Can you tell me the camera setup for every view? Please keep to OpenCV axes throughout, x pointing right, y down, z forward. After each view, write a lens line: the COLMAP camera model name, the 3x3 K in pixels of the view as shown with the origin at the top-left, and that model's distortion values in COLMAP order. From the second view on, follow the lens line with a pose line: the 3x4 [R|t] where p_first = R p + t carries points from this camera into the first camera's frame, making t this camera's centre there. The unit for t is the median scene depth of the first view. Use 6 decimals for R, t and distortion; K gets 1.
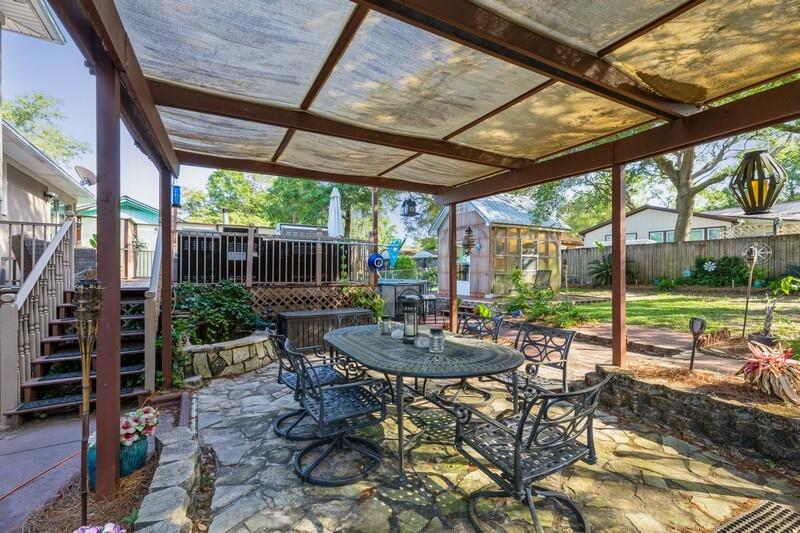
lens RADIAL K [[362.7, 0, 396.4], [0, 362.7, 268.1], [0, 0, 1]] dist [0.009657, -0.002065]
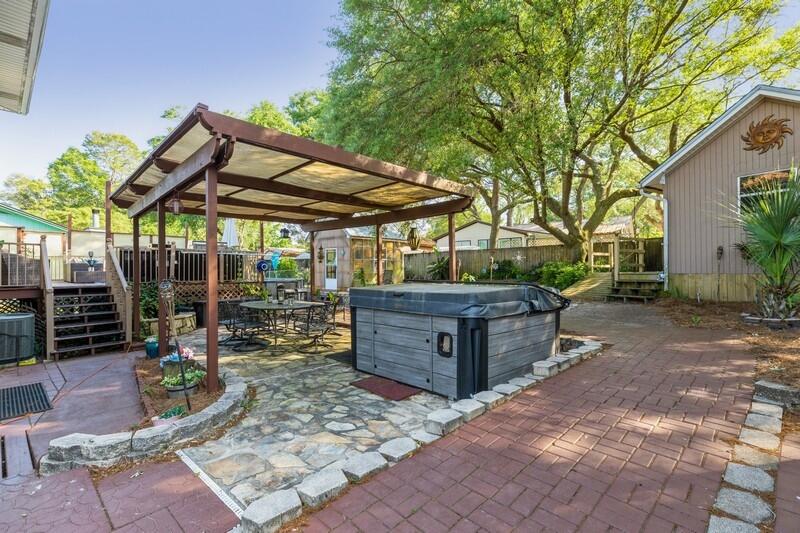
lens RADIAL K [[362.7, 0, 398.2], [0, 362.7, 265.3], [0, 0, 1]] dist [0.009657, -0.002065]
pose [[0.951964, -0.005794, 0.306156, 0.010241], [0.007279, 0.999967, -0.003706, -0.007139], [-0.306124, 0.005757, 0.951974, -0.357117]]
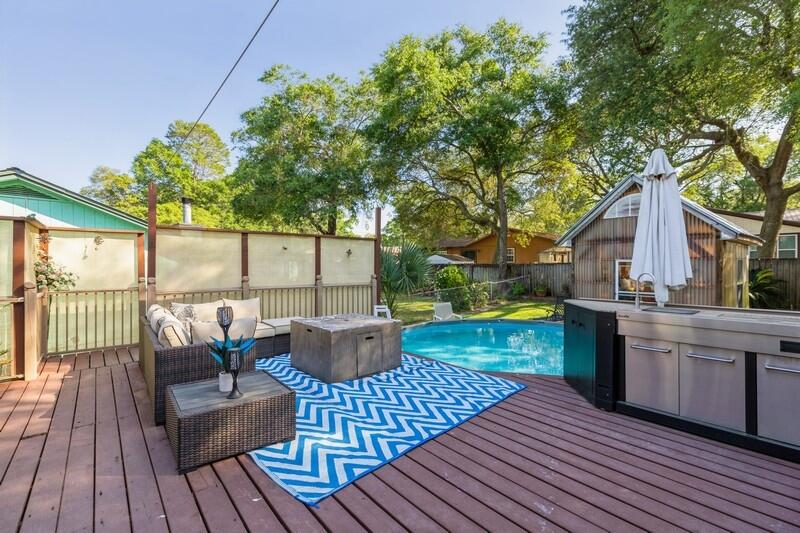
lens RADIAL K [[362.7, 0, 398.5], [0, 362.7, 264.3], [0, 0, 1]] dist [0.009657, -0.002065]
pose [[0.985635, -0.003015, 0.168862, -0.372264], [0.002415, 0.999990, 0.003759, -0.078411], [-0.168871, -0.003297, 0.985633, 0.499838]]
